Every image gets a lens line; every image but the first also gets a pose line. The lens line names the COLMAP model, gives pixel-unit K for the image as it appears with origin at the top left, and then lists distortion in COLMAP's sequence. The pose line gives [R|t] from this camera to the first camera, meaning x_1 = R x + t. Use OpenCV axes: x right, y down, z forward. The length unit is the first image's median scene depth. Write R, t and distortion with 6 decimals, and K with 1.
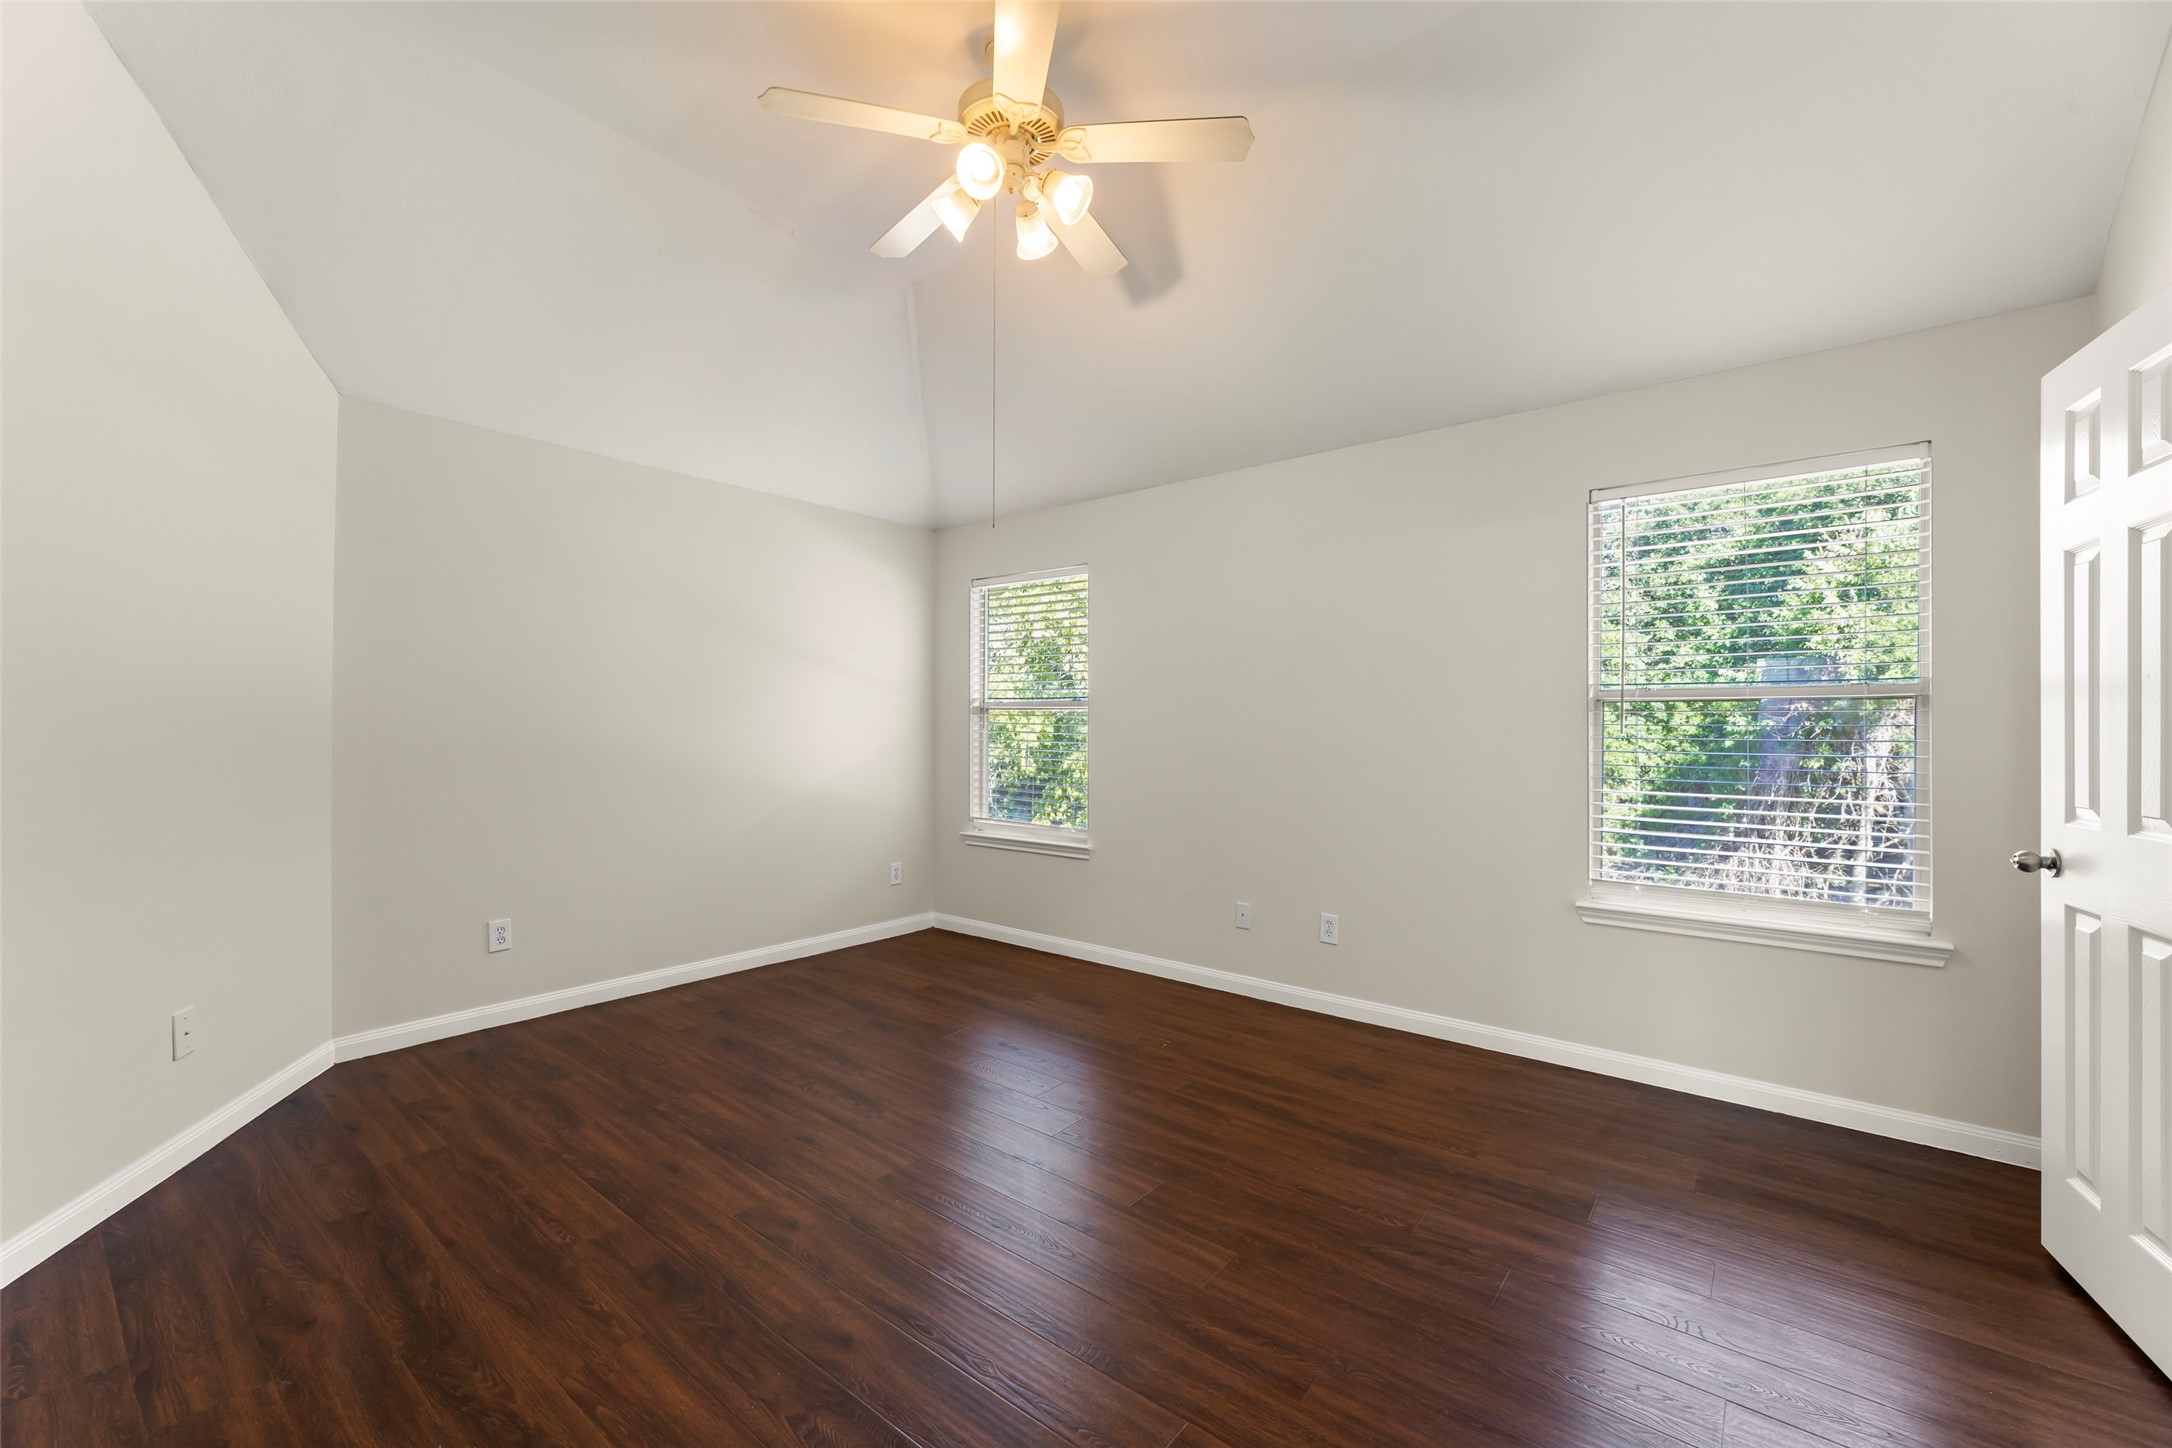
lens RADIAL K [[883.2, 0, 1075.5], [0, 883.2, 731.5], [0, 0, 1]] dist [0.000385, -0.000471]
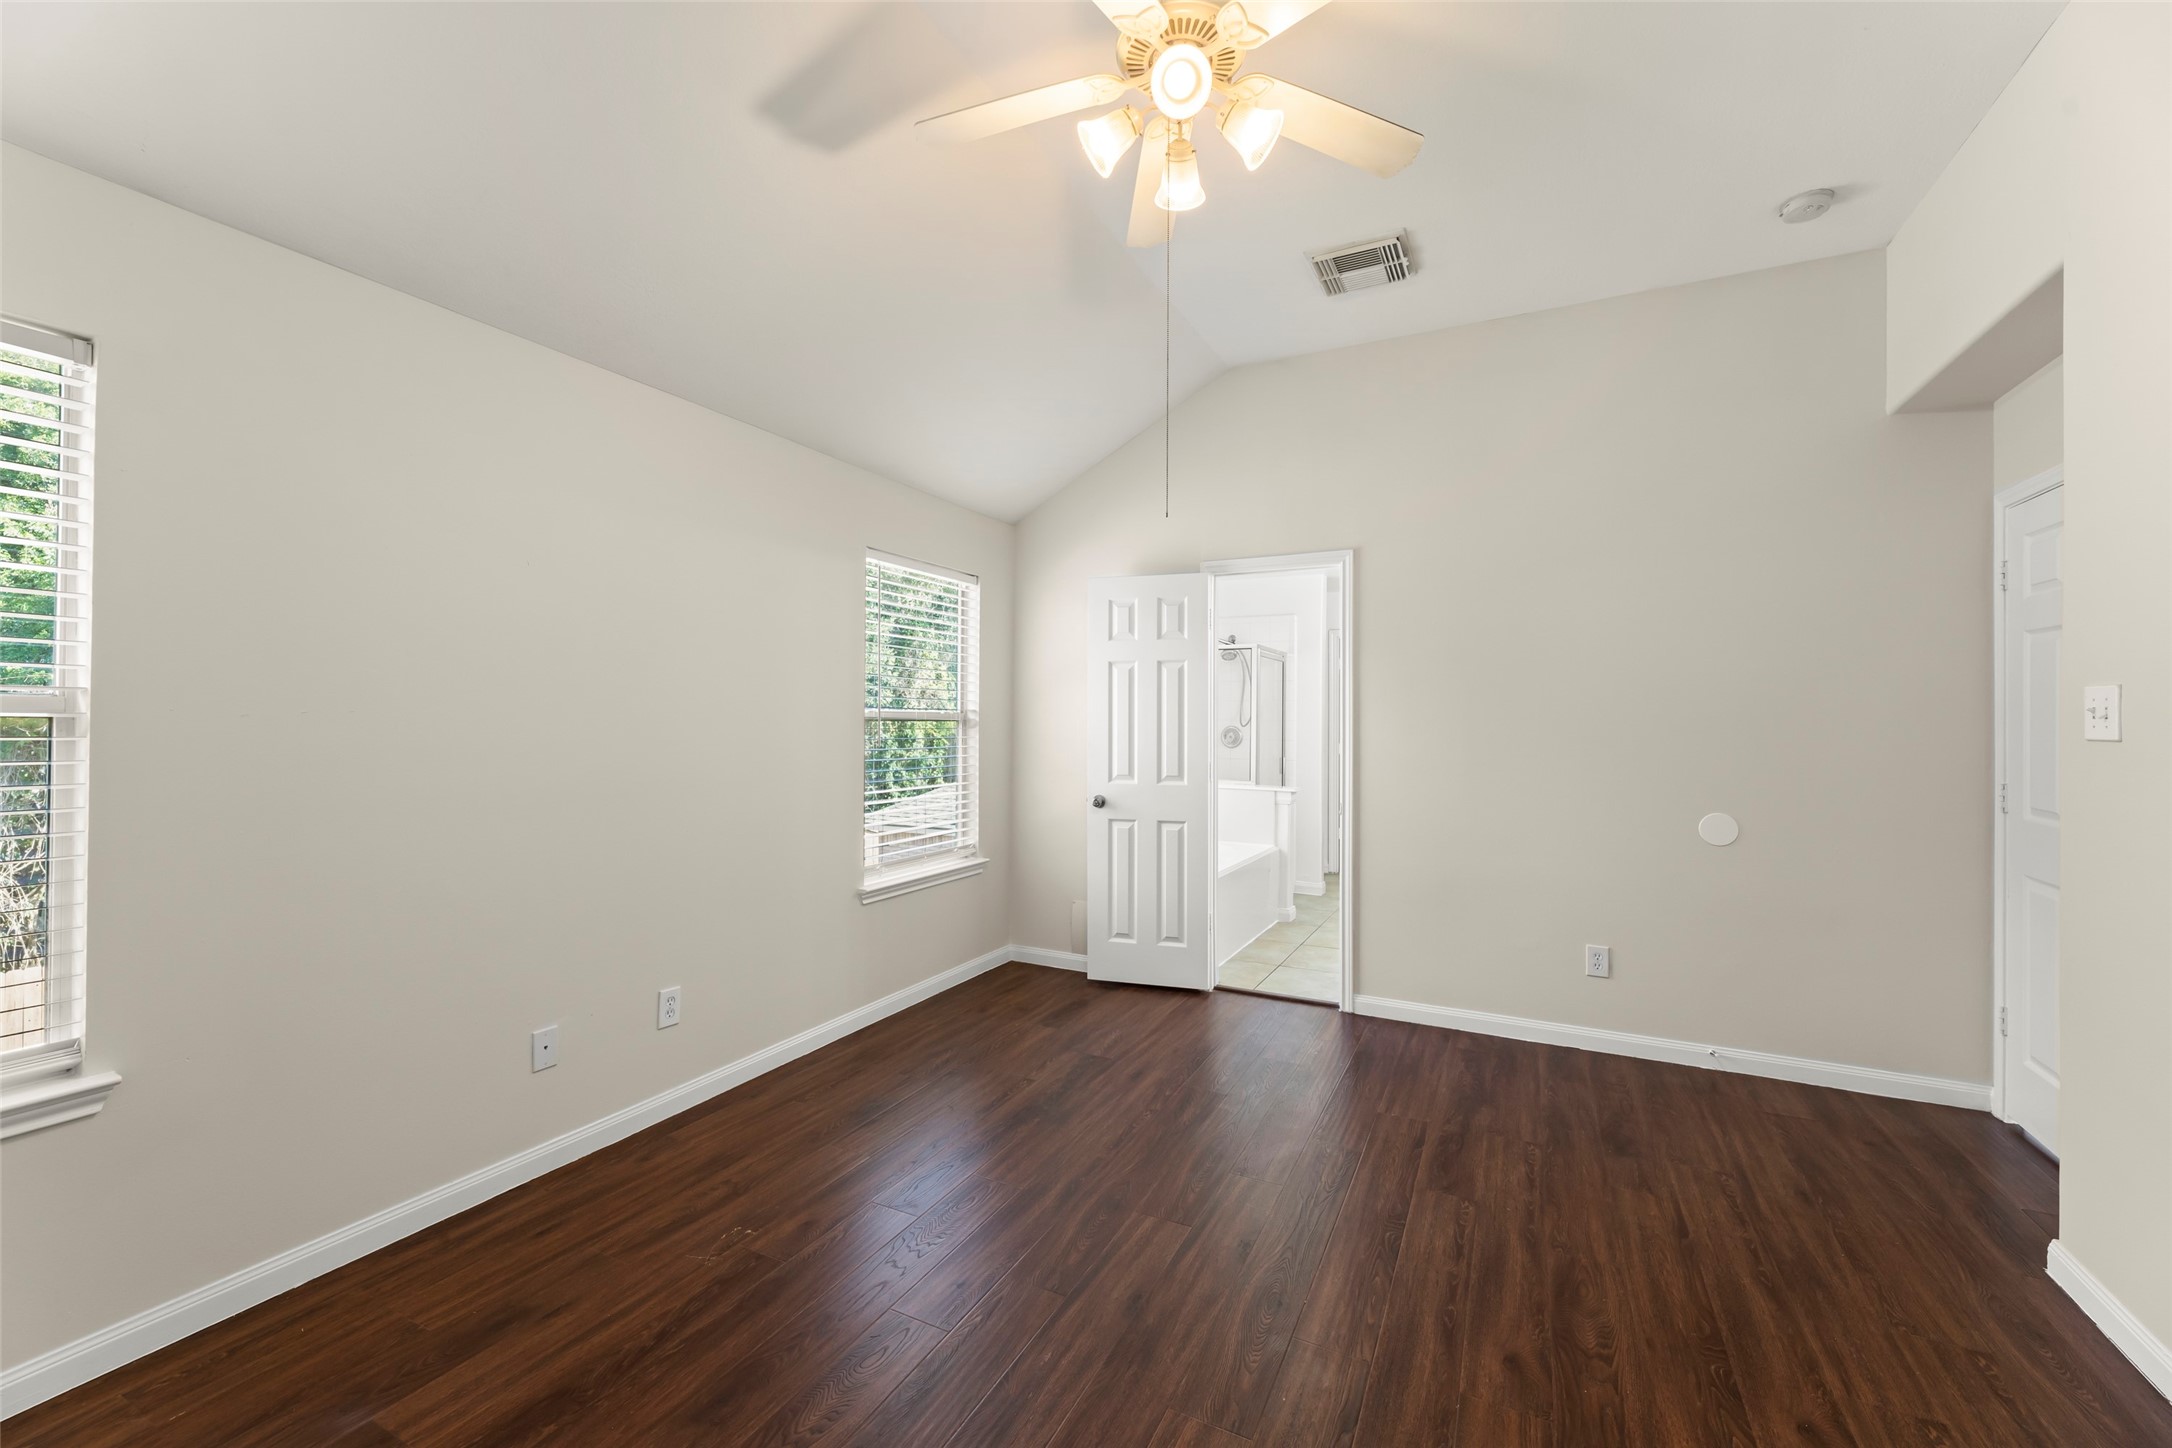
lens RADIAL K [[883.2, 0, 1081.2], [0, 883.2, 719.9], [0, 0, 1]] dist [0.000385, -0.000471]
pose [[-0.219794, -0.002454, 0.975543, -0.859723], [-0.002007, 0.999996, 0.002063, -0.050167], [-0.975544, -0.001505, -0.219798, 1.274260]]
